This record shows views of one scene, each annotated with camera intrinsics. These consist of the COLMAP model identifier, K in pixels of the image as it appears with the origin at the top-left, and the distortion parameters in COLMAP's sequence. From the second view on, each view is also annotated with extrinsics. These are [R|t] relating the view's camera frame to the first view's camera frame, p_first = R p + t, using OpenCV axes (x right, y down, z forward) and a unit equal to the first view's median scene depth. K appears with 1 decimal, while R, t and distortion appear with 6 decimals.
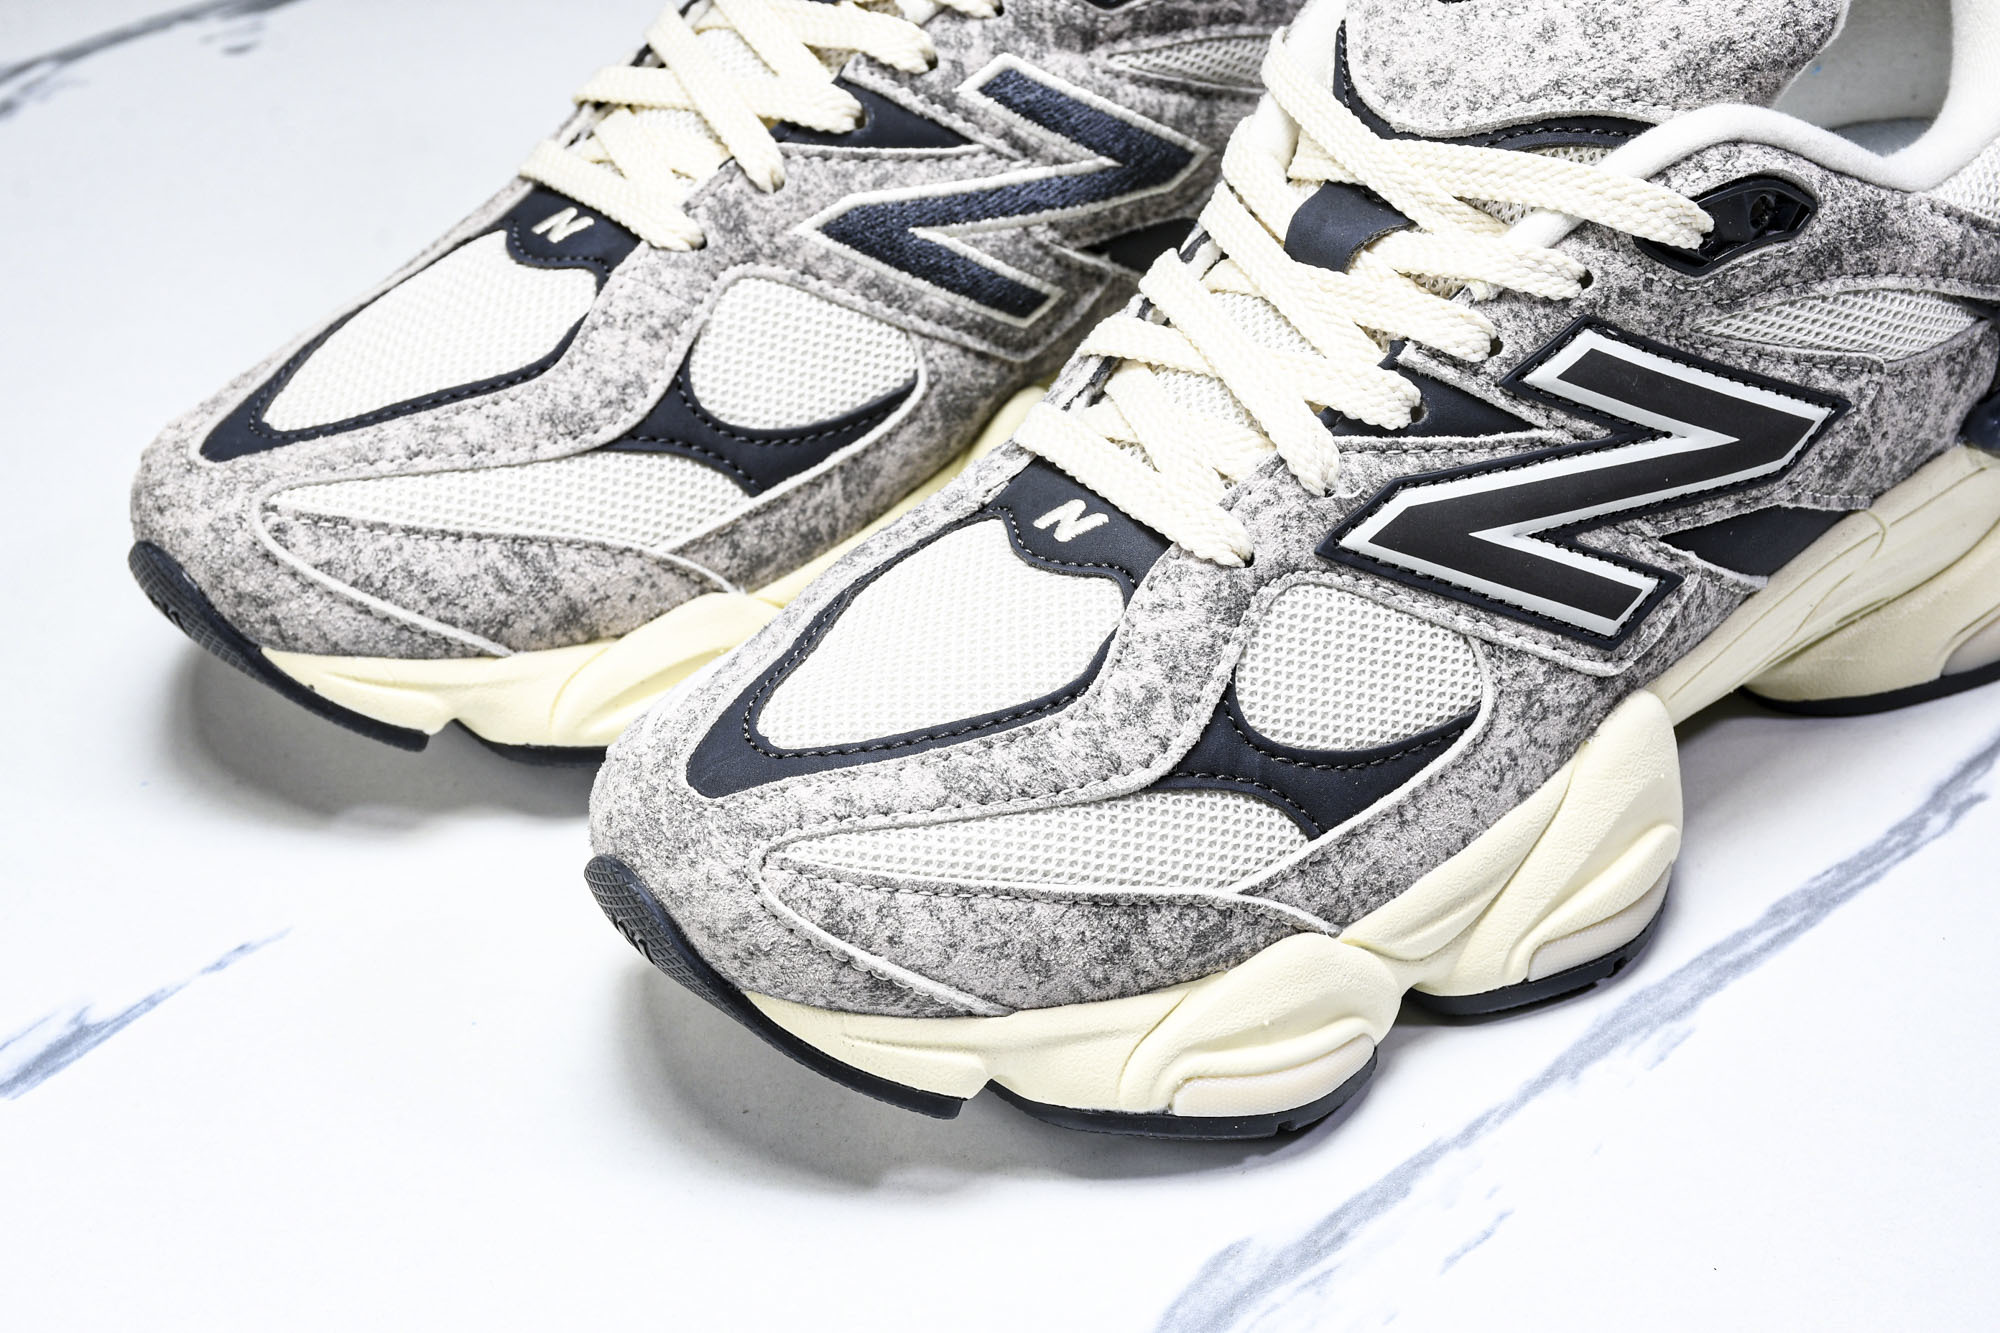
lens RADIAL K [[4443.8, 0, 1002.9], [0, 4443.8, 648.6], [0, 0, 1]] dist [0.496054, 0.000000]
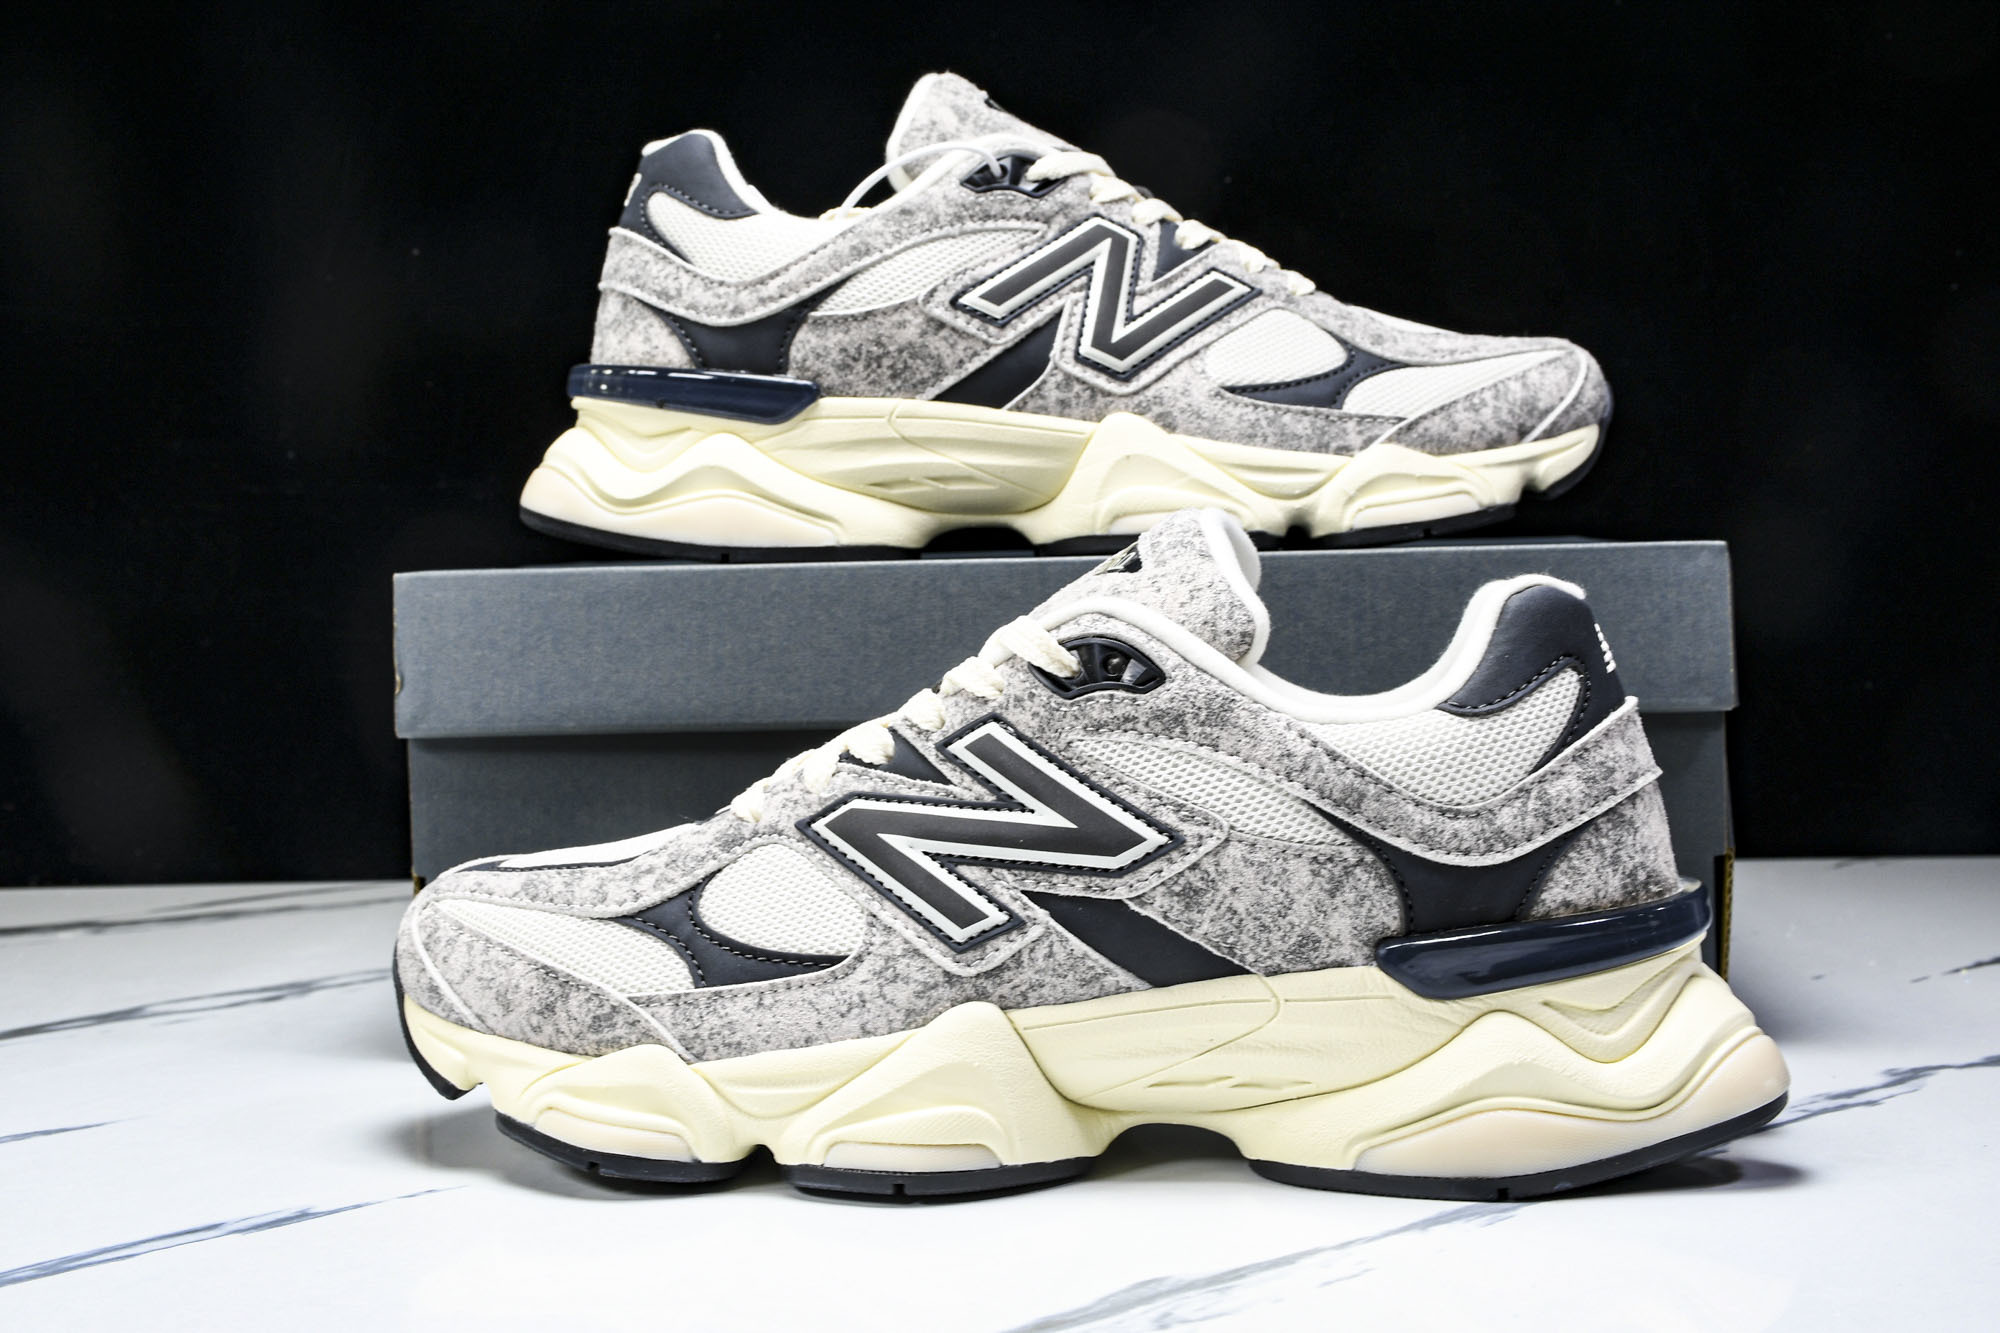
lens RADIAL K [[2699.1, 0, 1002.6], [0, 2699.1, 671.4], [0, 0, 1]] dist [0.048109, 0.000000]
pose [[0.653048, 0.044263, -0.756022, 0.778506], [-0.432750, 0.841062, -0.324565, 0.193683], [0.621495, 0.539125, 0.568409, 0.492275]]
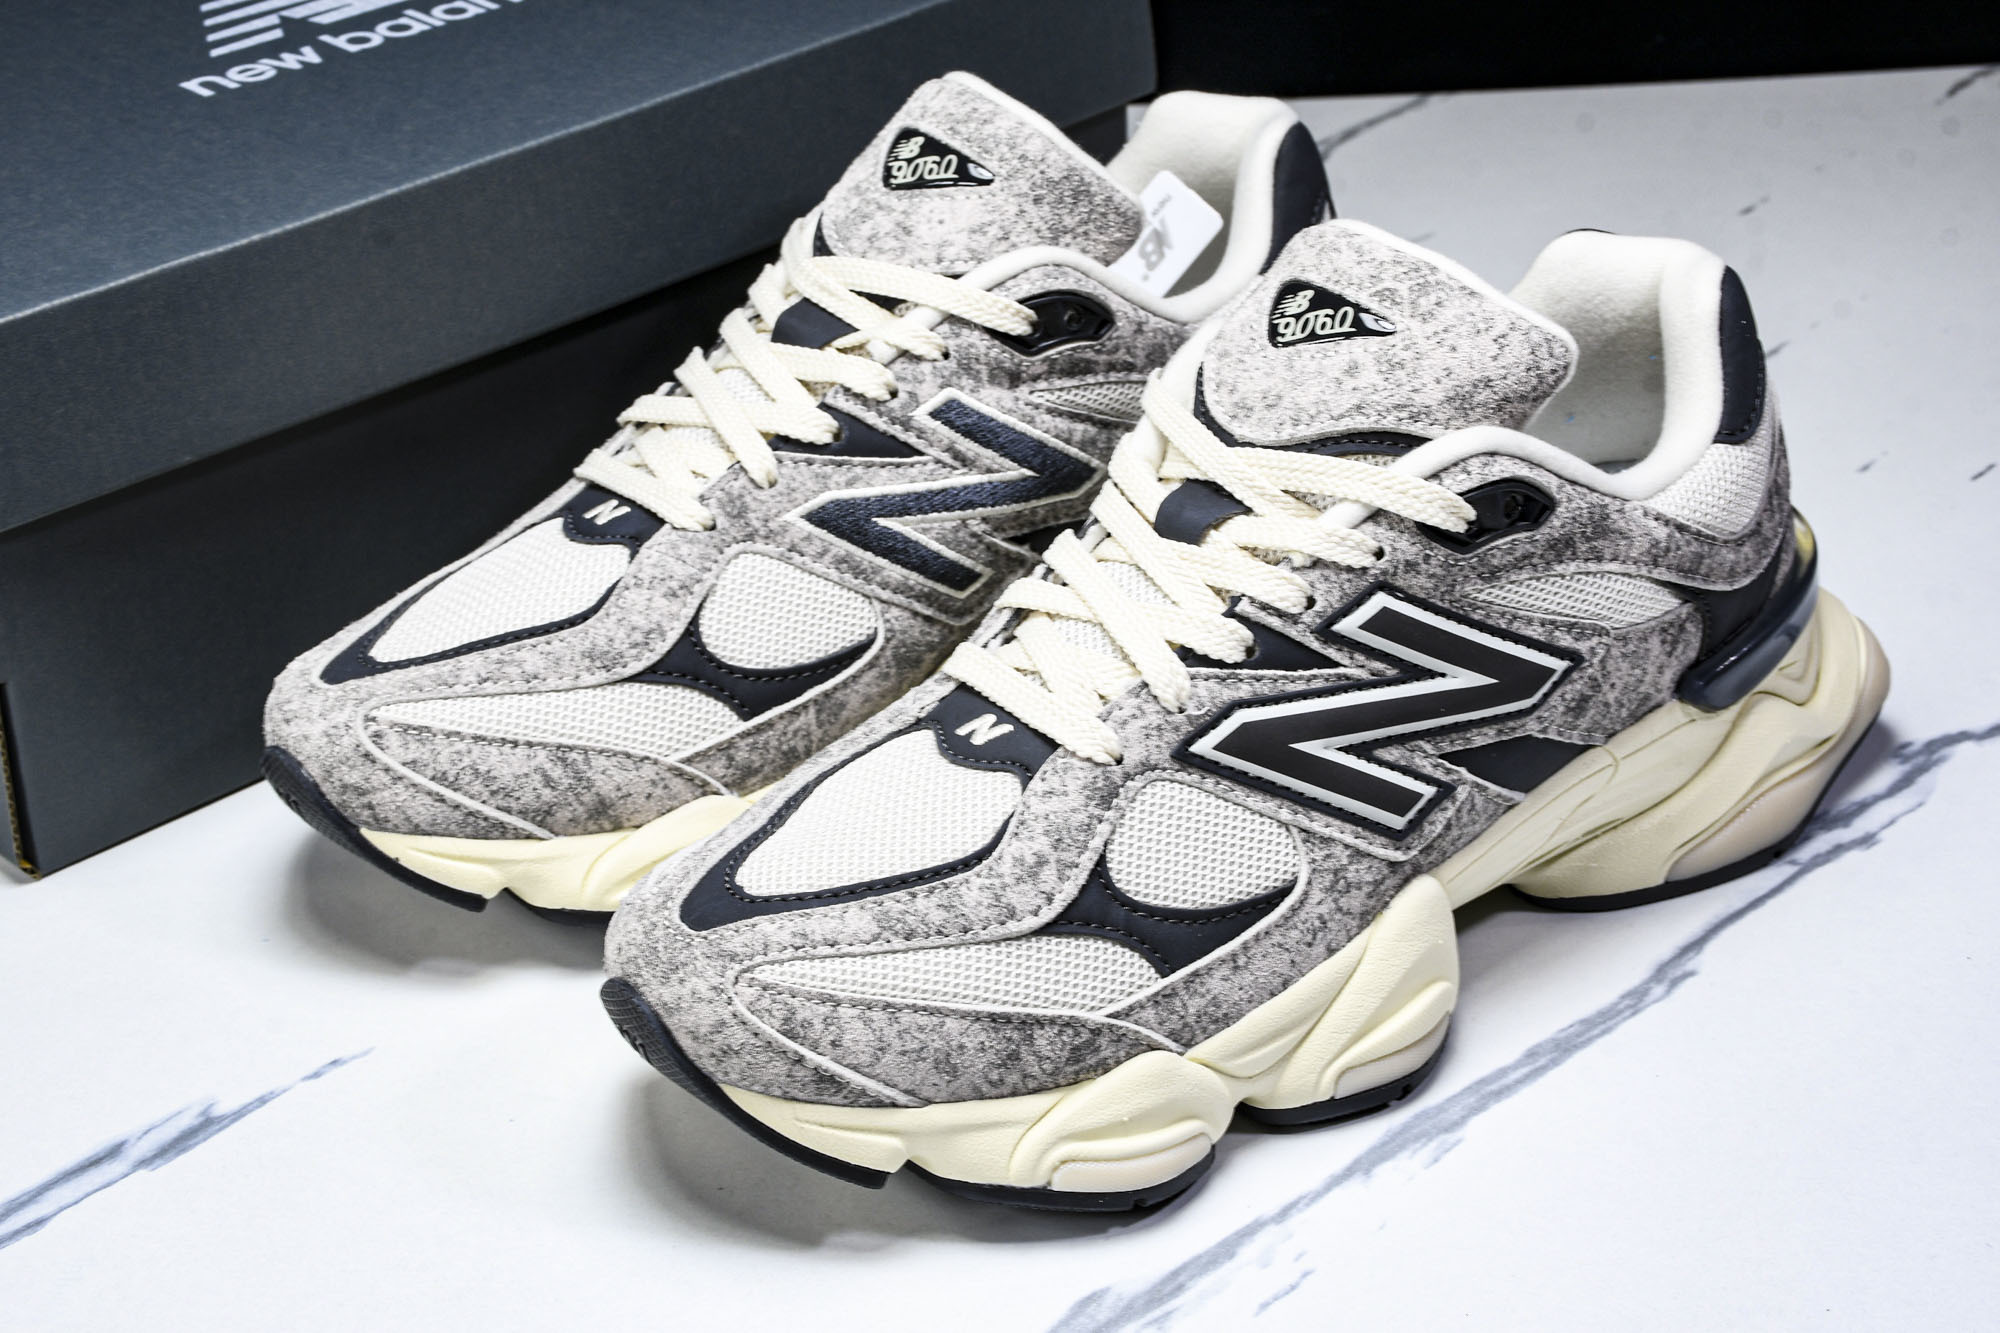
lens RADIAL K [[3753.9, 0, 1003.3], [0, 3753.9, 670.9], [0, 0, 1]] dist [0.371910, 0.000000]
pose [[0.999793, 0.018975, -0.007376, 0.028378], [-0.019554, 0.995880, -0.088545, 0.050638], [0.005665, 0.088671, 0.996045, -0.090925]]
